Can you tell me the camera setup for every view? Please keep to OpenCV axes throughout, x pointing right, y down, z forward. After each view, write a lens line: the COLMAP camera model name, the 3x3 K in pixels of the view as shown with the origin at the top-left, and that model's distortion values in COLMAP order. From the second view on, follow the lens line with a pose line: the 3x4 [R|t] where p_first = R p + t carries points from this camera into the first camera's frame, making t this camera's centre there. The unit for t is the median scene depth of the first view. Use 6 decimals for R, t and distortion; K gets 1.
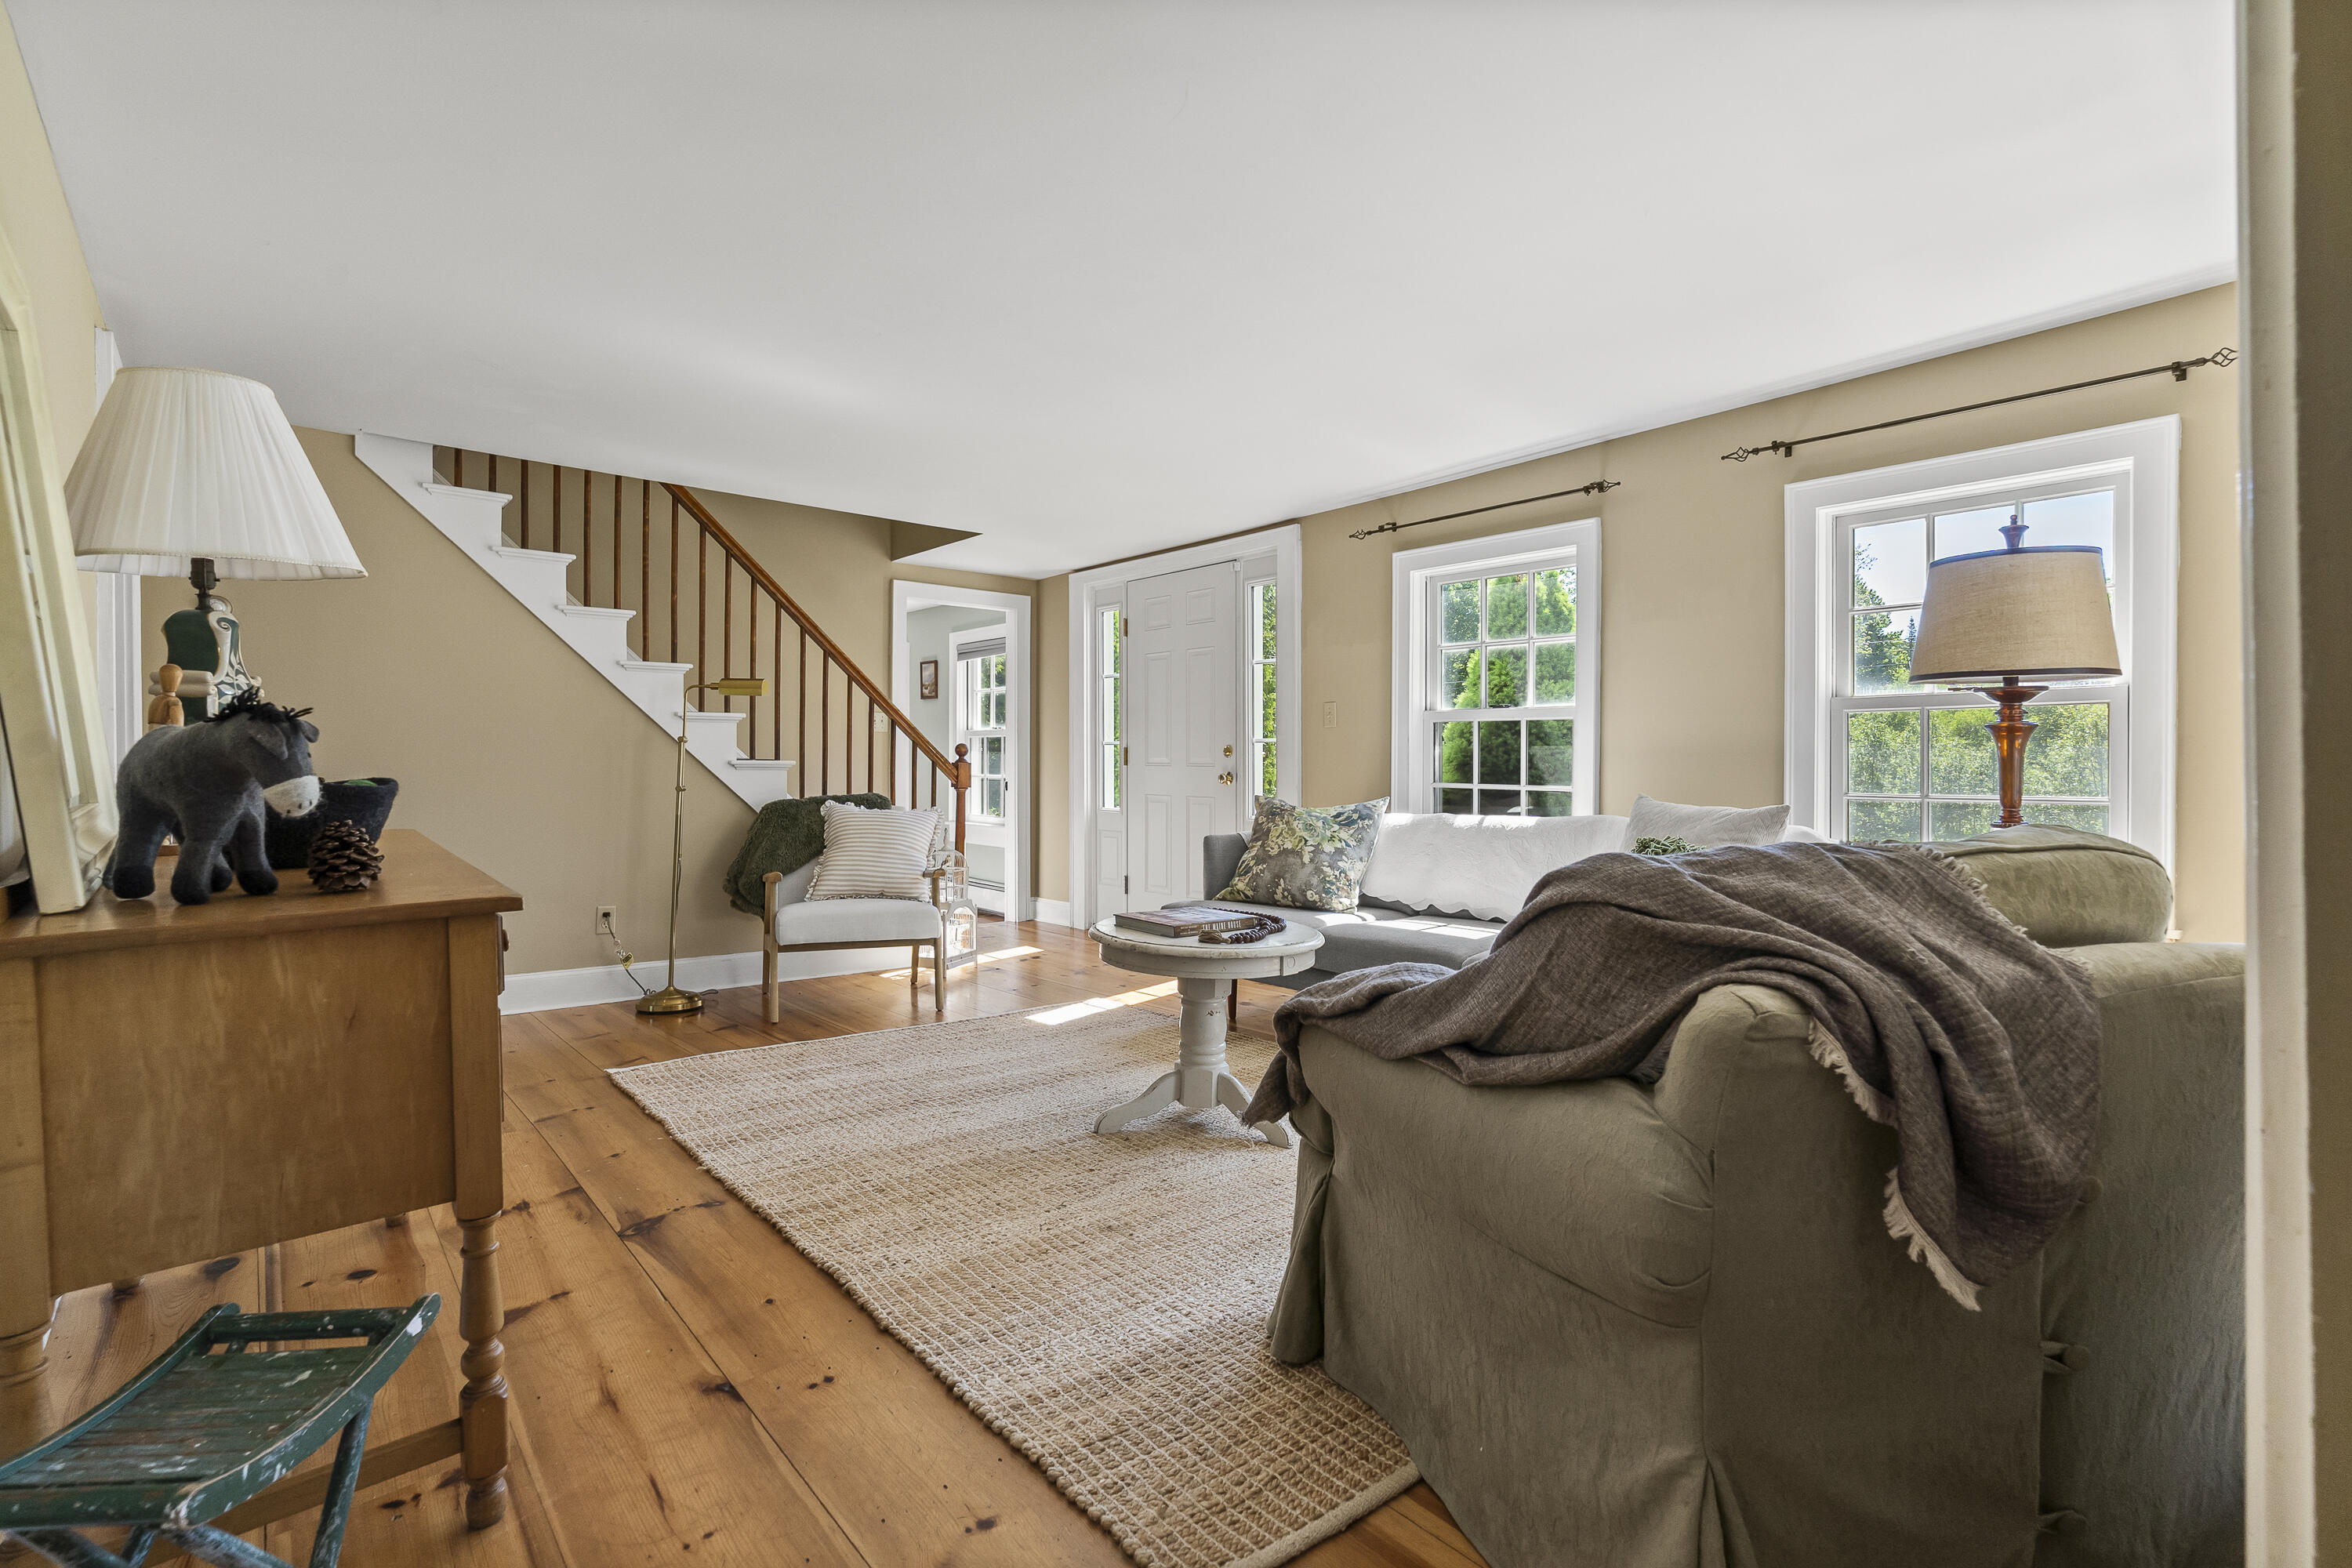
lens RADIAL K [[1083.6, 0, 1162.7], [0, 1083.6, 762.7], [0, 0, 1]] dist [-0.010408, 0.003918]
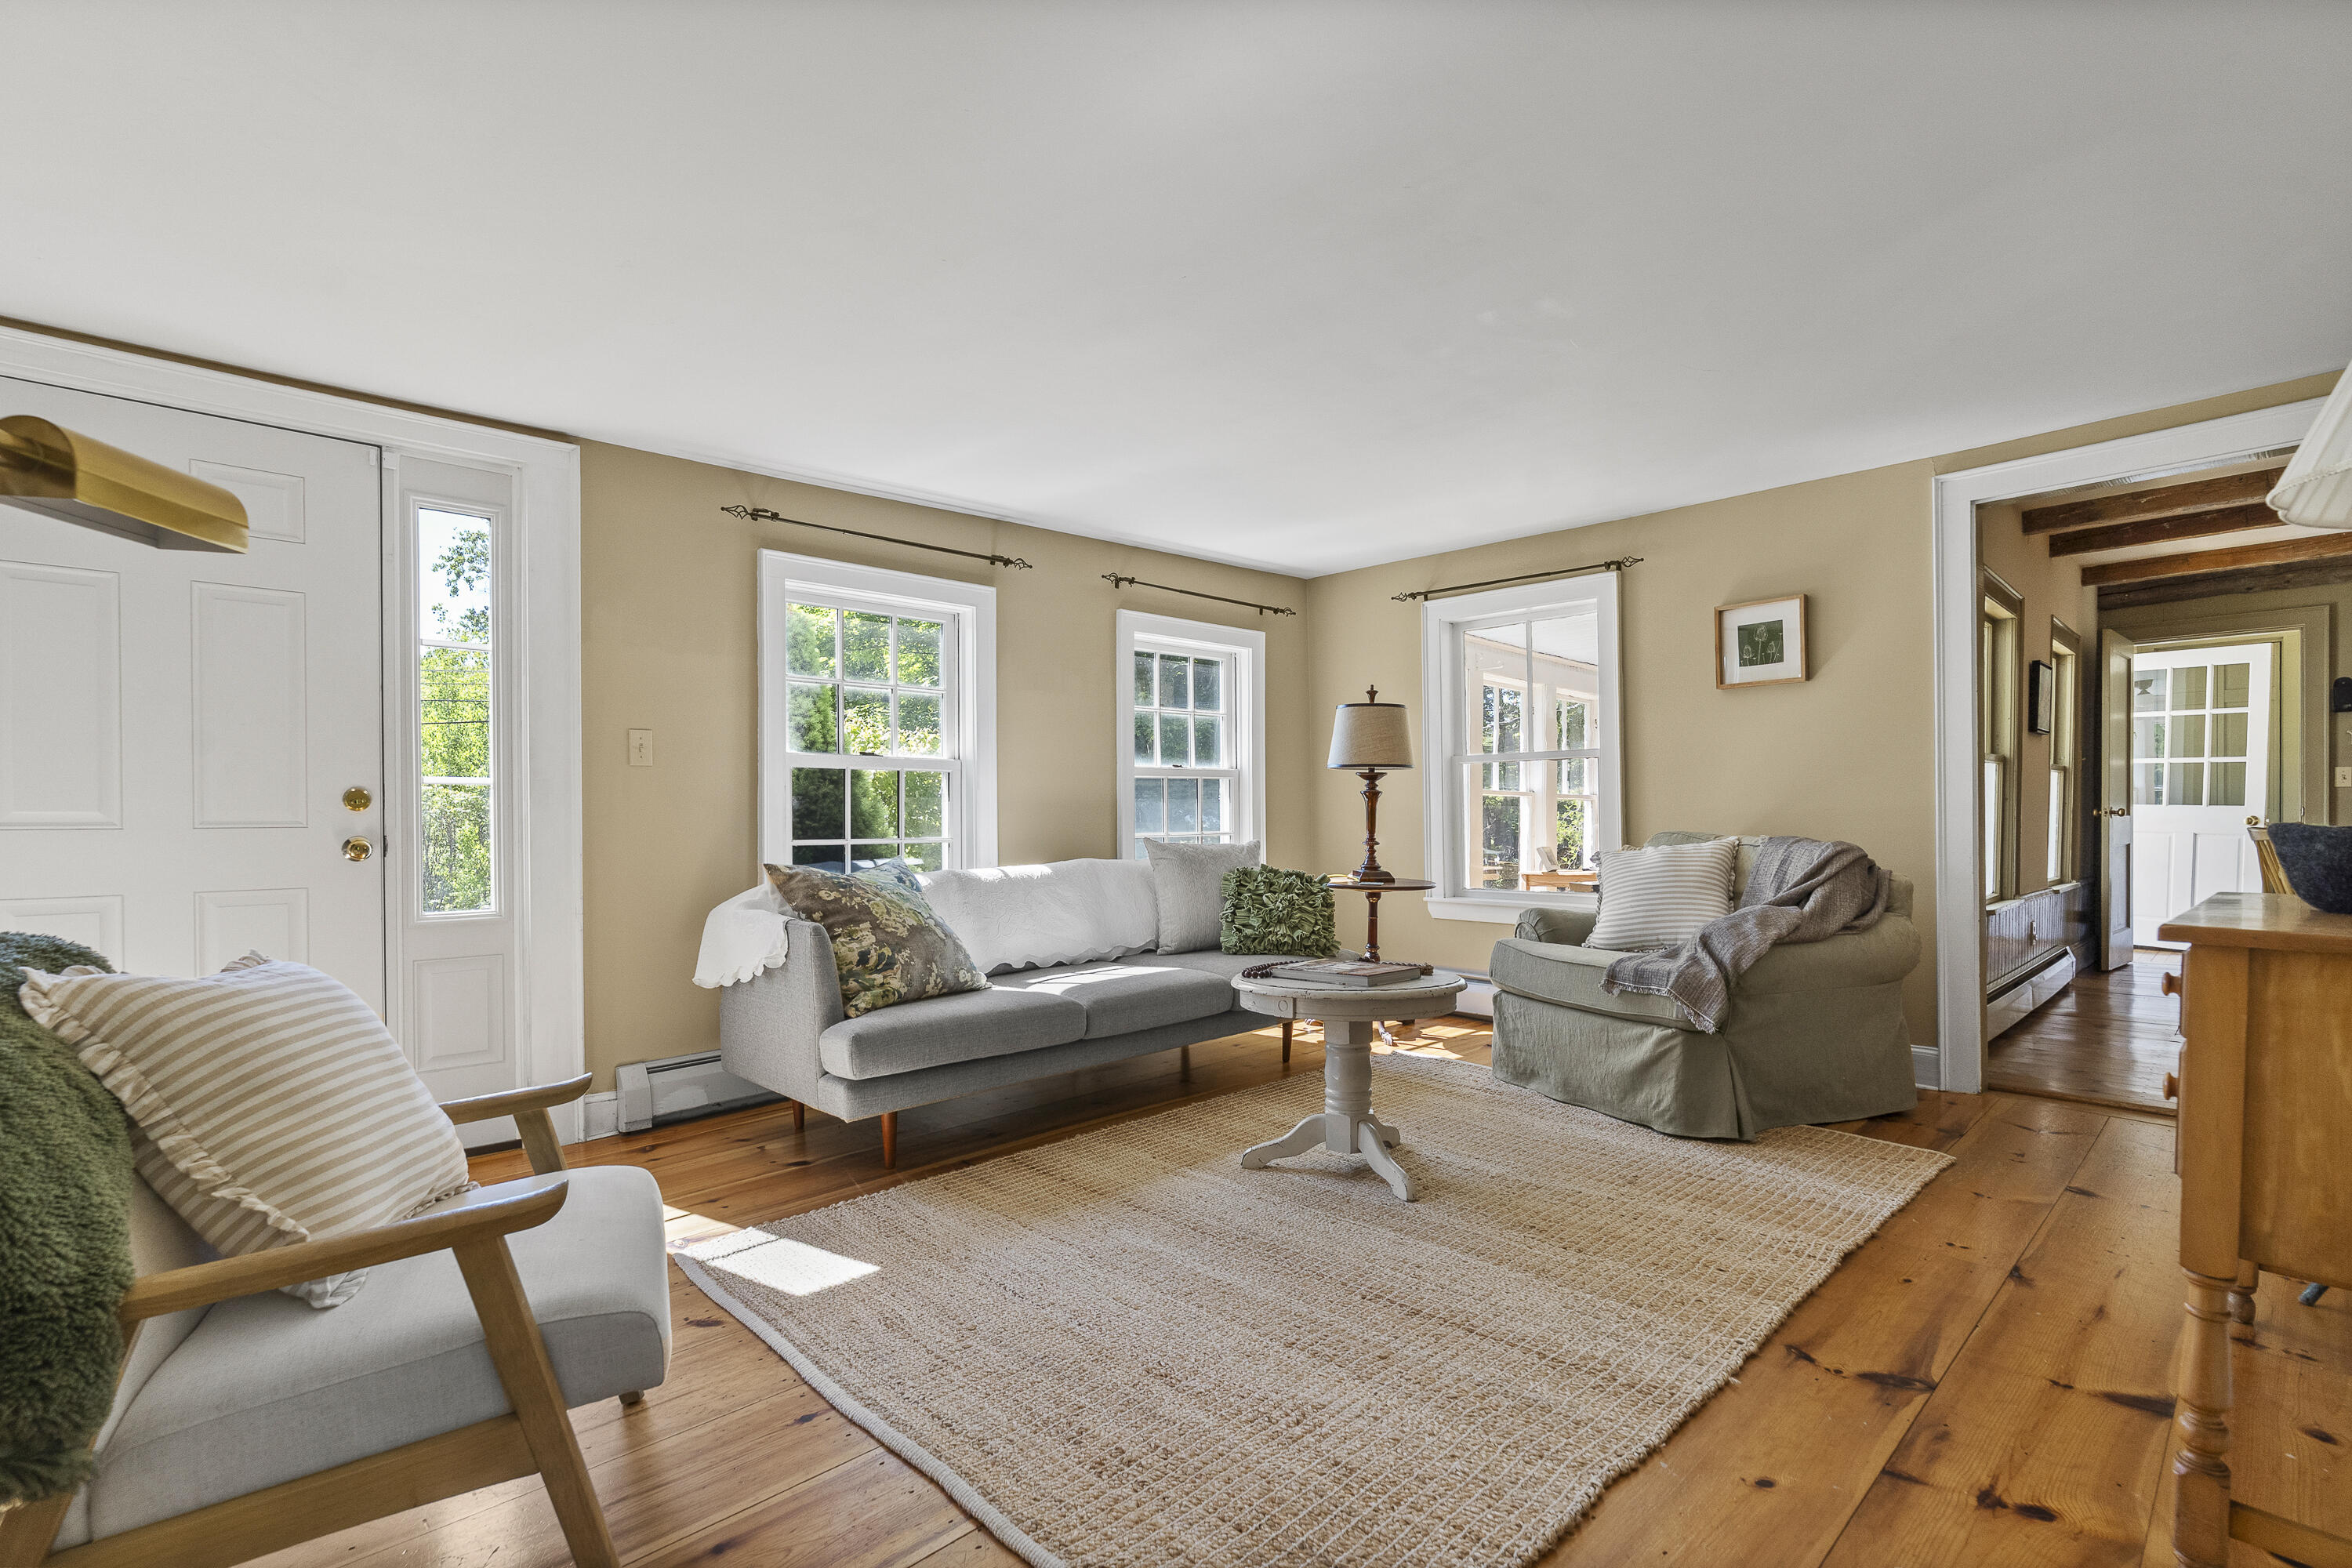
lens RADIAL K [[1083.6, 0, 1170.8], [0, 1083.6, 836.4], [0, 0, 1]] dist [-0.010408, 0.003918]
pose [[-0.058677, -0.025811, 0.997943, -1.130587], [0.006560, 0.999634, 0.026240, -0.007762], [-0.998255, 0.008086, -0.058486, 1.437697]]
